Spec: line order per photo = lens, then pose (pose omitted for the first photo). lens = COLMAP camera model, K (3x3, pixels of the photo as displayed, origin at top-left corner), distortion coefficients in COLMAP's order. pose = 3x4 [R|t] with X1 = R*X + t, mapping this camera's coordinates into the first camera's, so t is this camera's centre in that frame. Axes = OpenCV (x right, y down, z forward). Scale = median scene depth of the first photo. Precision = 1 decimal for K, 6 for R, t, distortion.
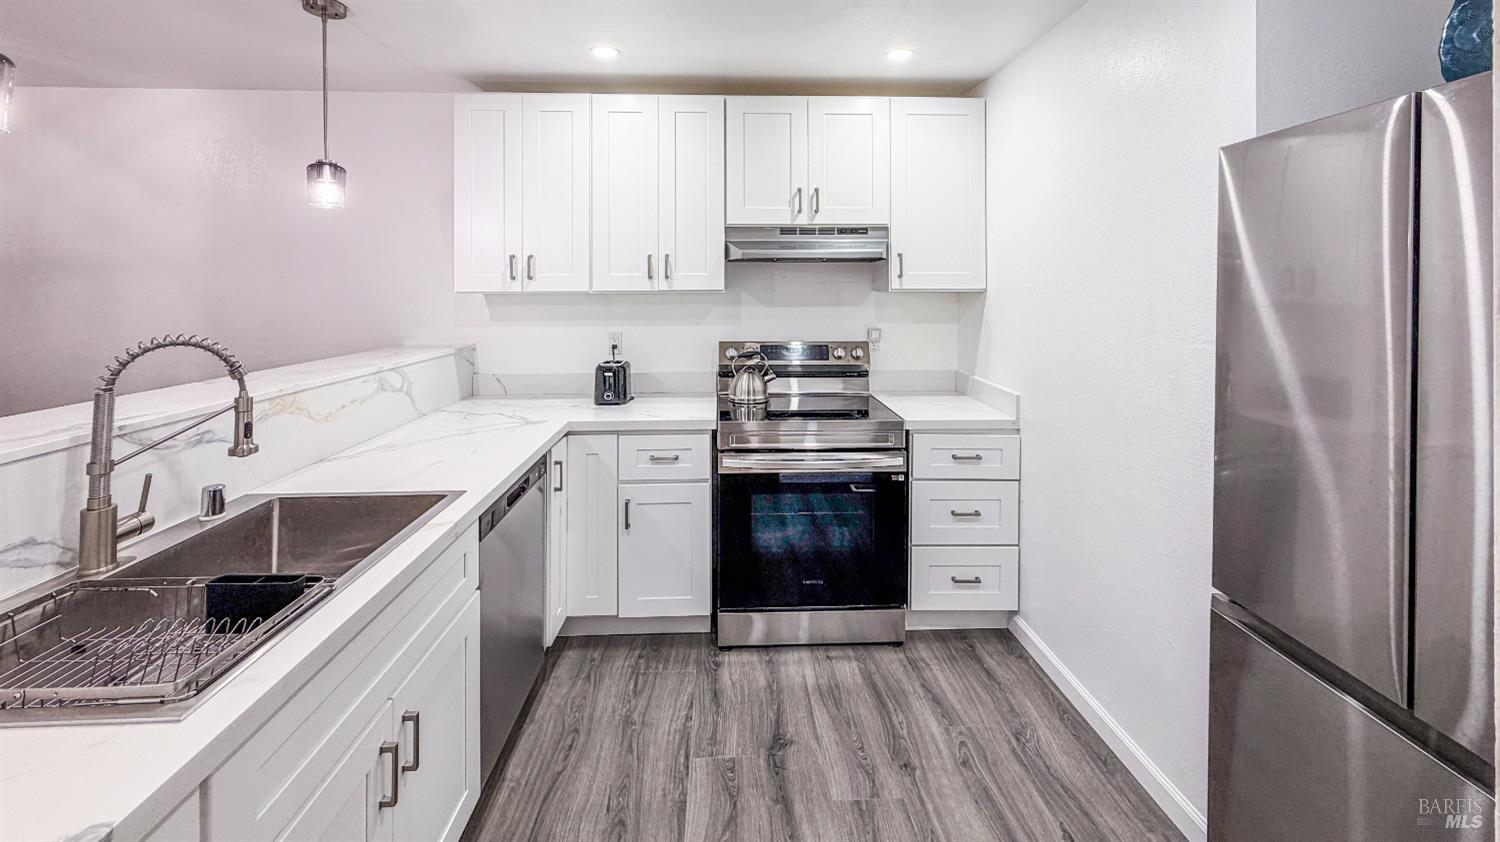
lens RADIAL K [[599.0, 0, 746.9], [0, 599.0, 279.9], [0, 0, 1]] dist [-0.000804, 0.000122]
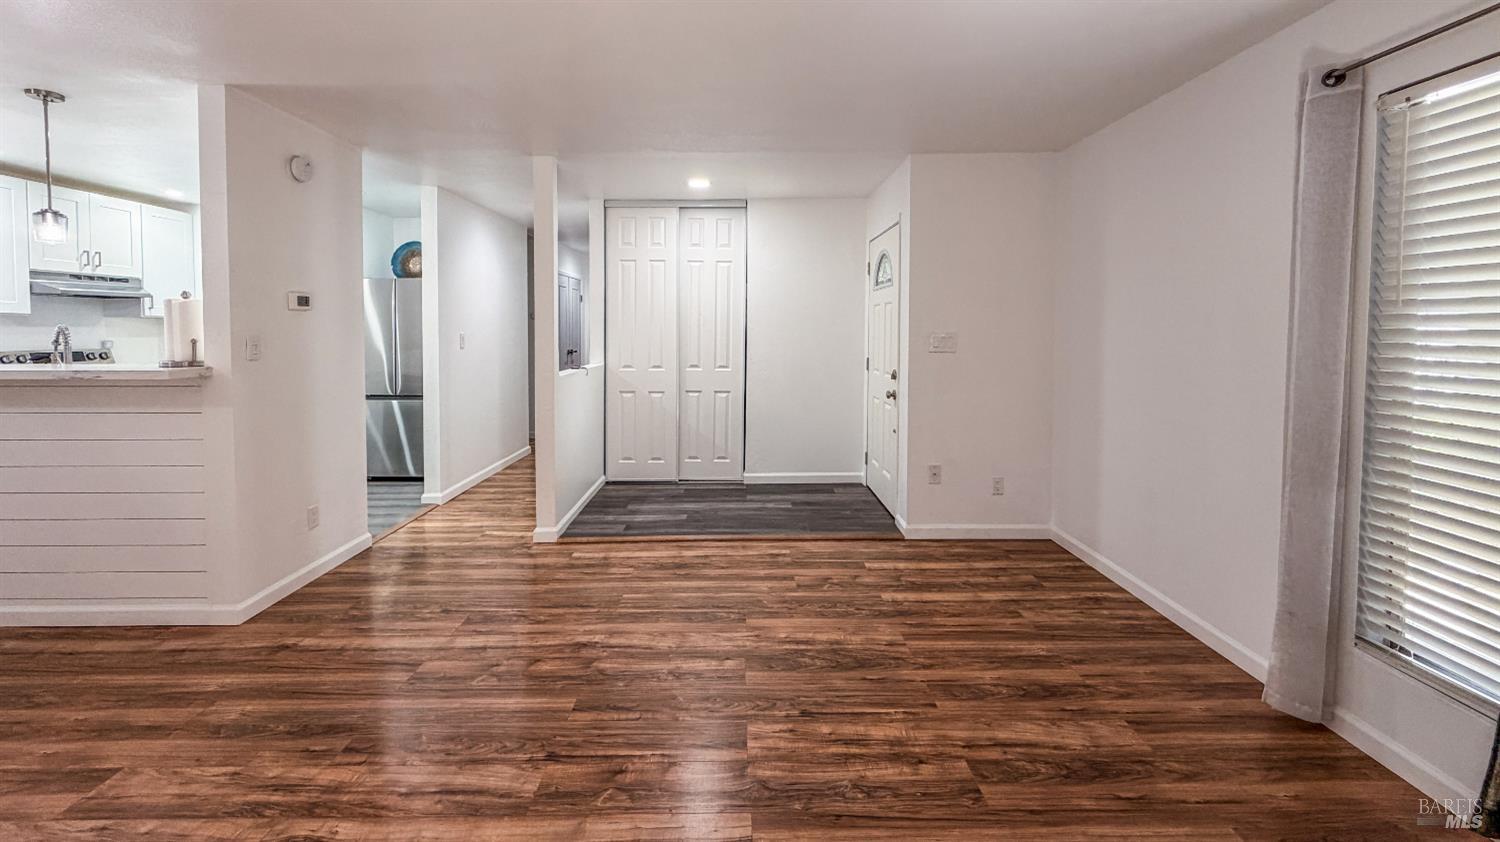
lens RADIAL K [[597.8, 0, 747.0], [0, 597.8, 343.9], [0, 0, 1]] dist [-0.000748, -0.000025]
pose [[0.030964, -0.026311, 0.999174, -1.457319], [-0.006637, 0.999626, 0.026528, 0.041107], [-0.999498, -0.007453, 0.030778, -0.811485]]
